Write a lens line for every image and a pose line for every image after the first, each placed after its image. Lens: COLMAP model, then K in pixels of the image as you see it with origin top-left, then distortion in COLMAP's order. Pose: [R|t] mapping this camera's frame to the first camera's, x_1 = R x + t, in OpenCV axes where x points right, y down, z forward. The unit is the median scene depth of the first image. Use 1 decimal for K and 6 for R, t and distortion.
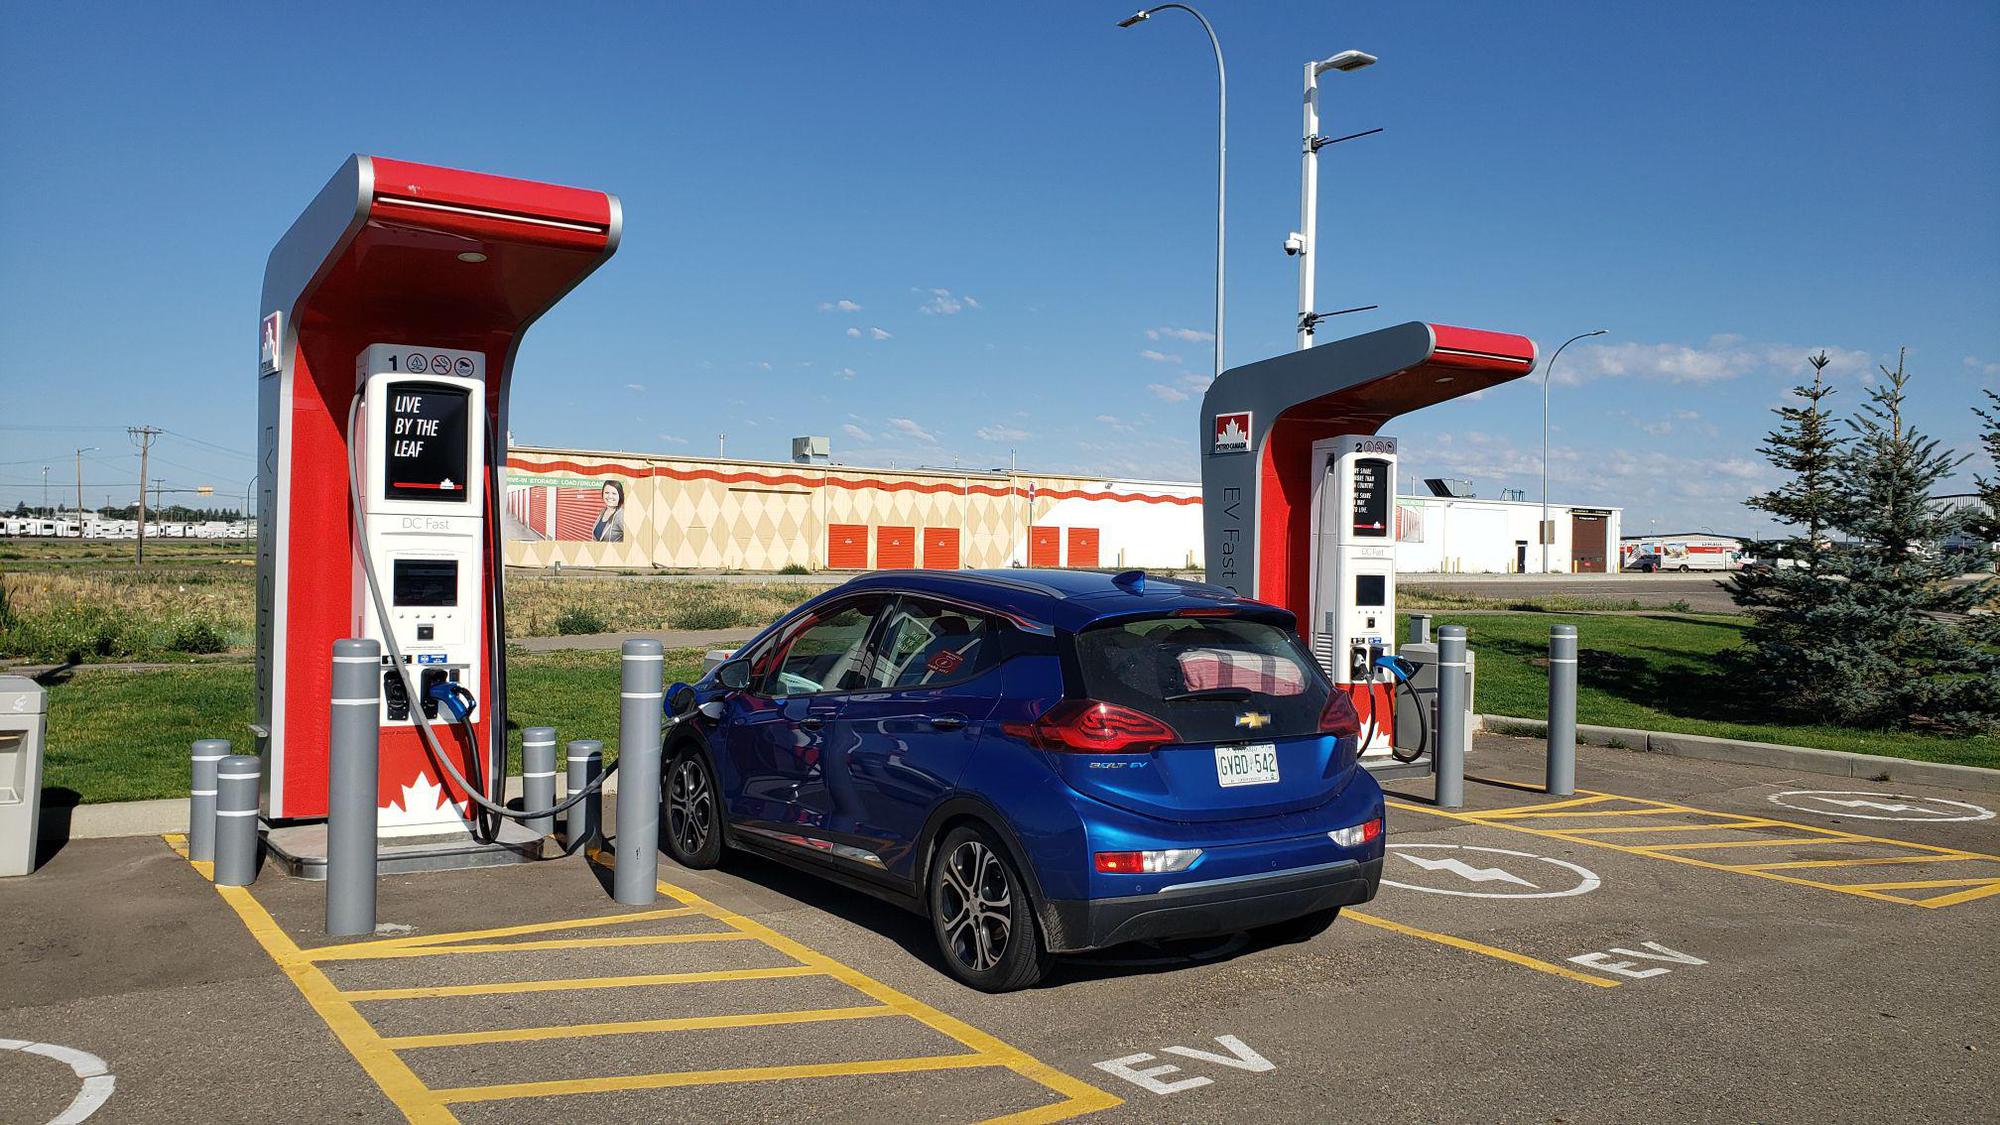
lens RADIAL K [[1513.0, 0, 1000.0], [0, 1513.0, 562.5], [0, 0, 1]] dist [0.135203, -0.327680]
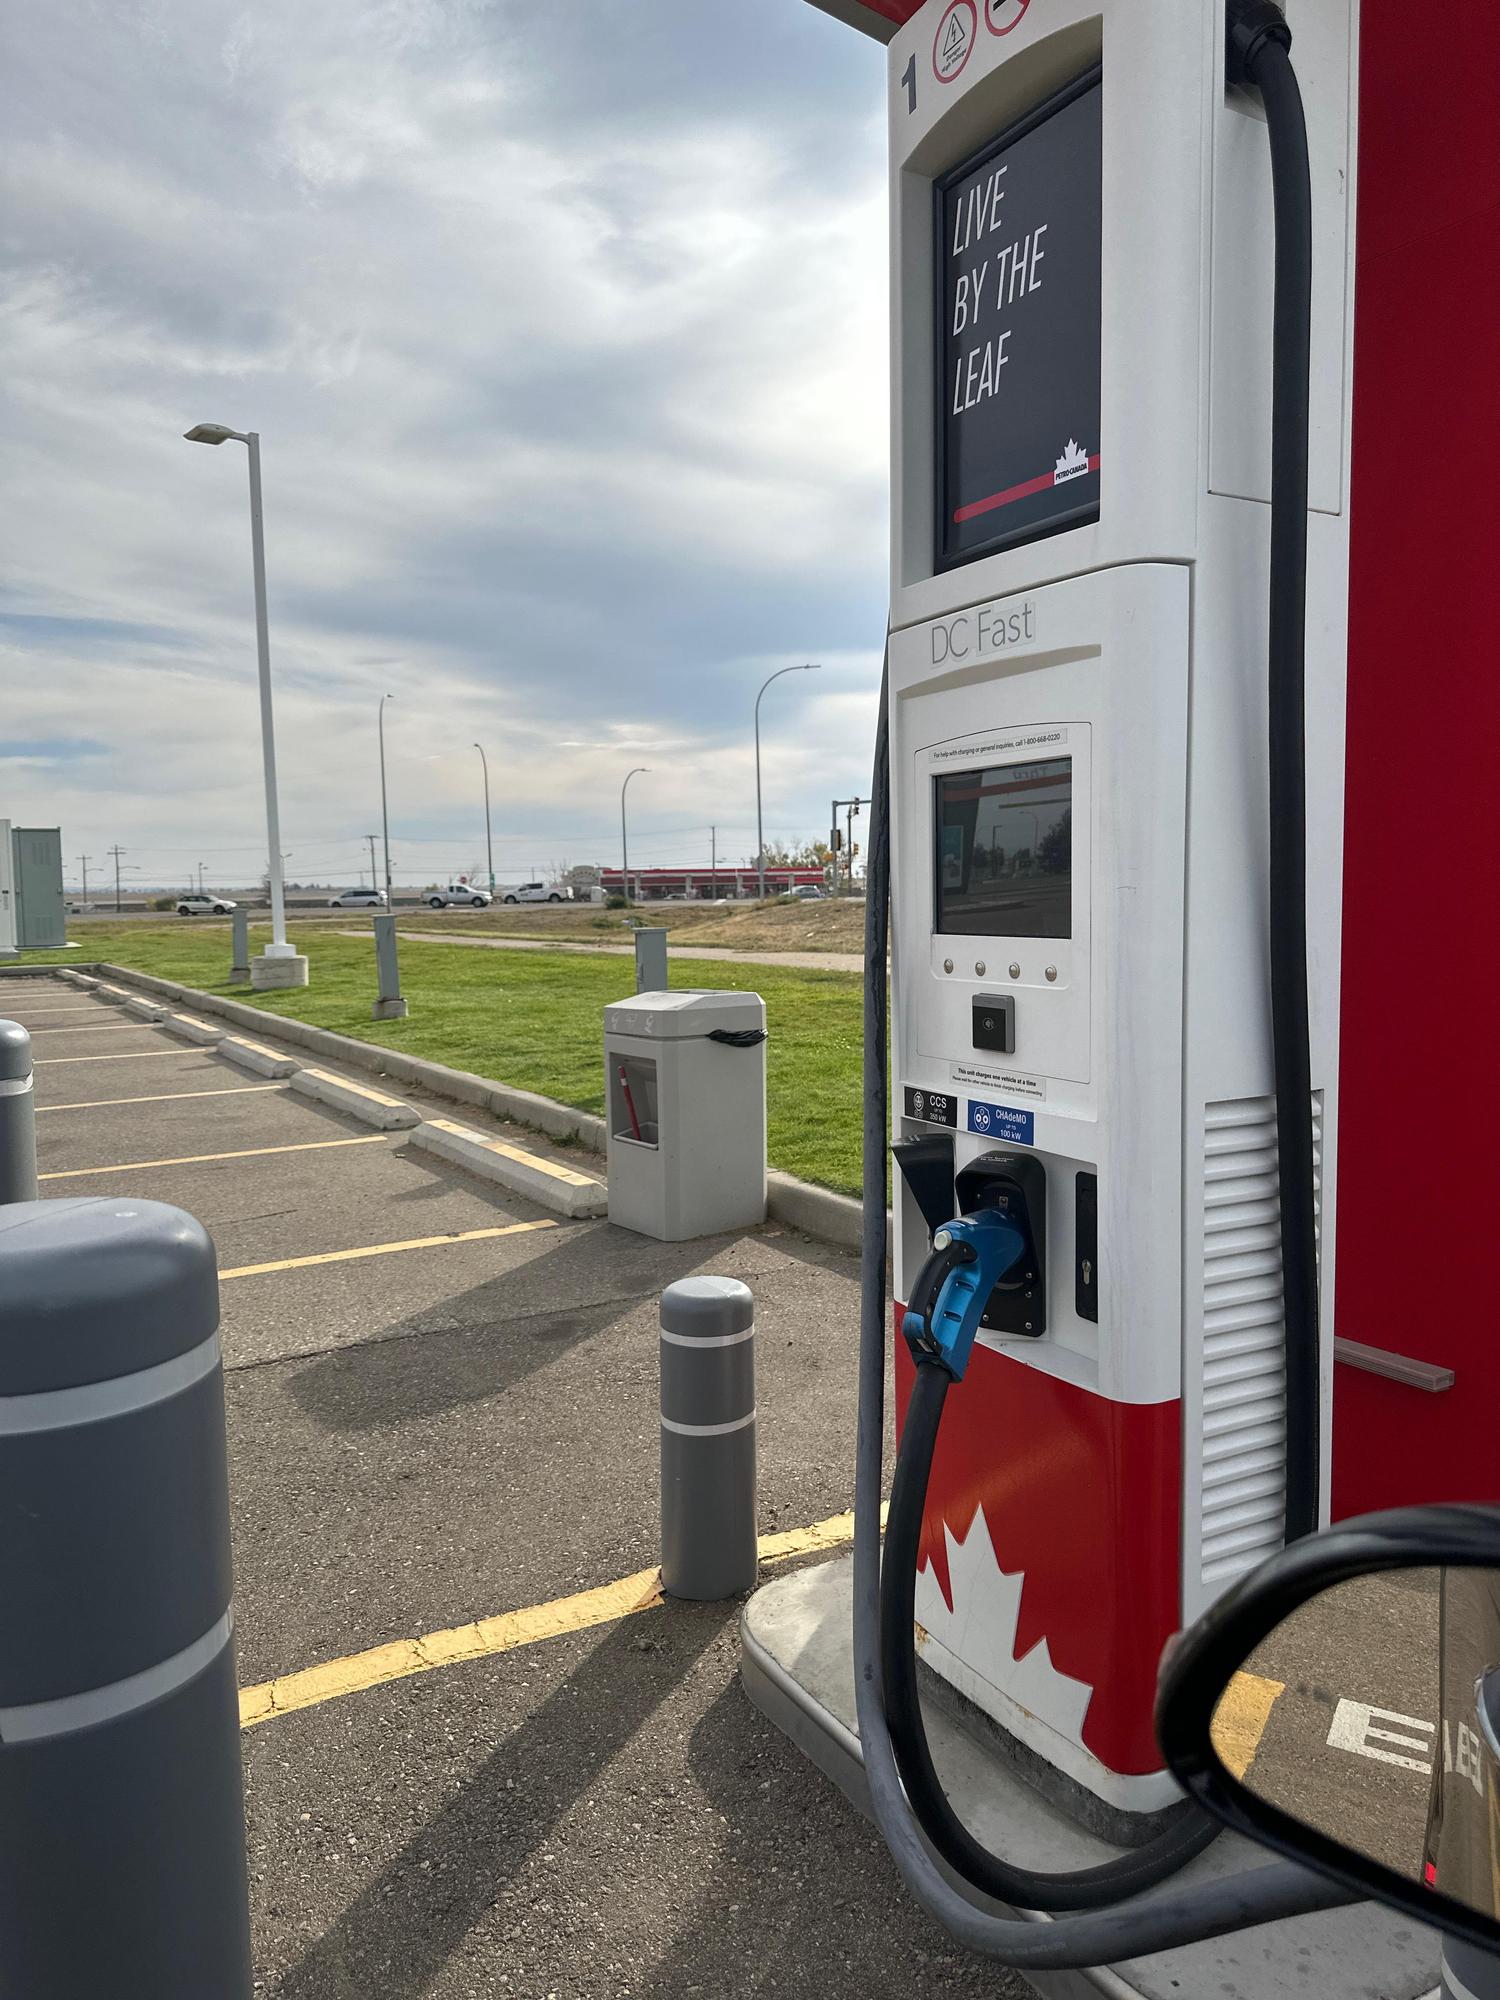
lens RADIAL K [[1469.6, 0, 750.0], [0, 1469.6, 1000.0], [0, 0, 1]] dist [0.062205, -0.034573]
pose [[-0.104535, 0.060372, -0.992687, -0.065978], [0.014672, 0.998141, 0.059158, 0.015752], [0.994413, -0.008381, -0.105227, 0.640261]]
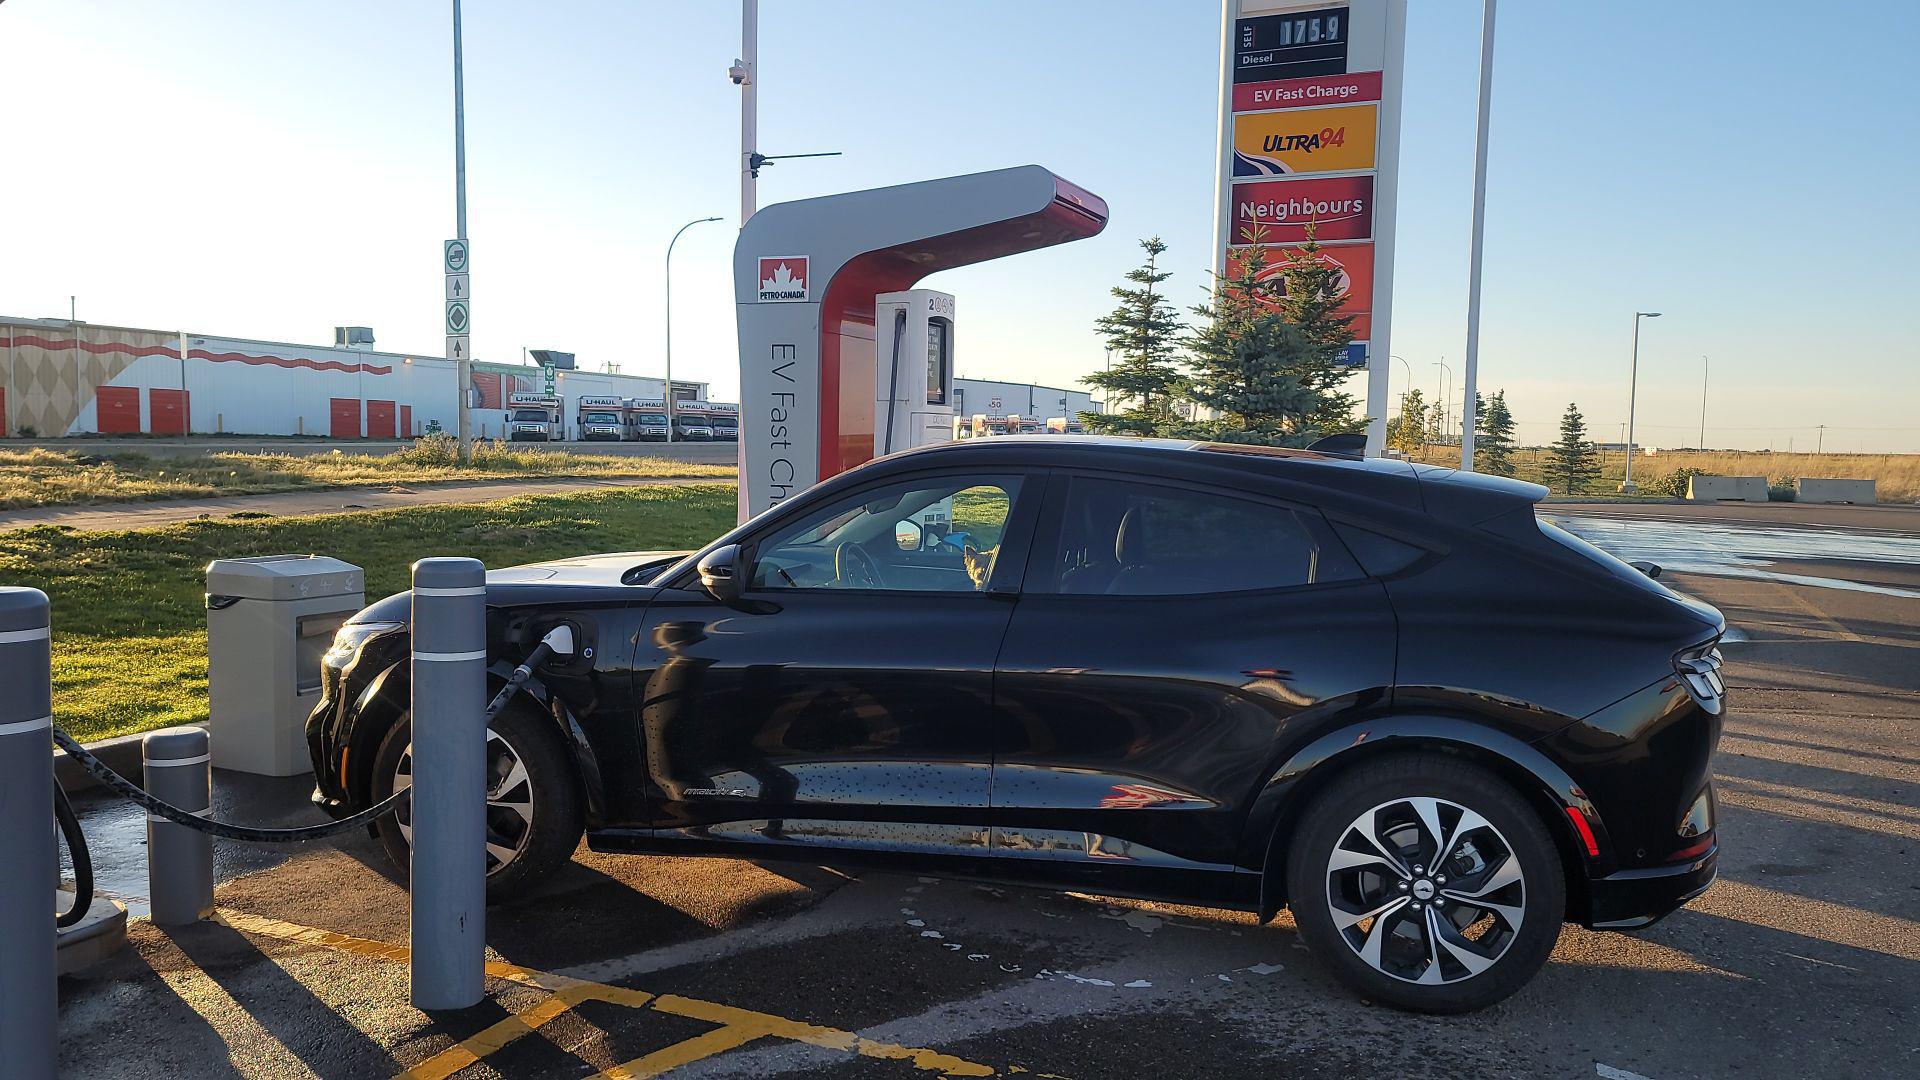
lens RADIAL K [[1461.3, 0, 919.3], [0, 1461.3, 528.7], [0, 0, 1]] dist [0.047723, 0.000025]
pose [[0.853316, -0.031259, 0.520457, -0.222086], [-0.003401, 0.997846, 0.065508, 0.000708], [-0.521384, -0.057669, 0.851371, 0.254209]]
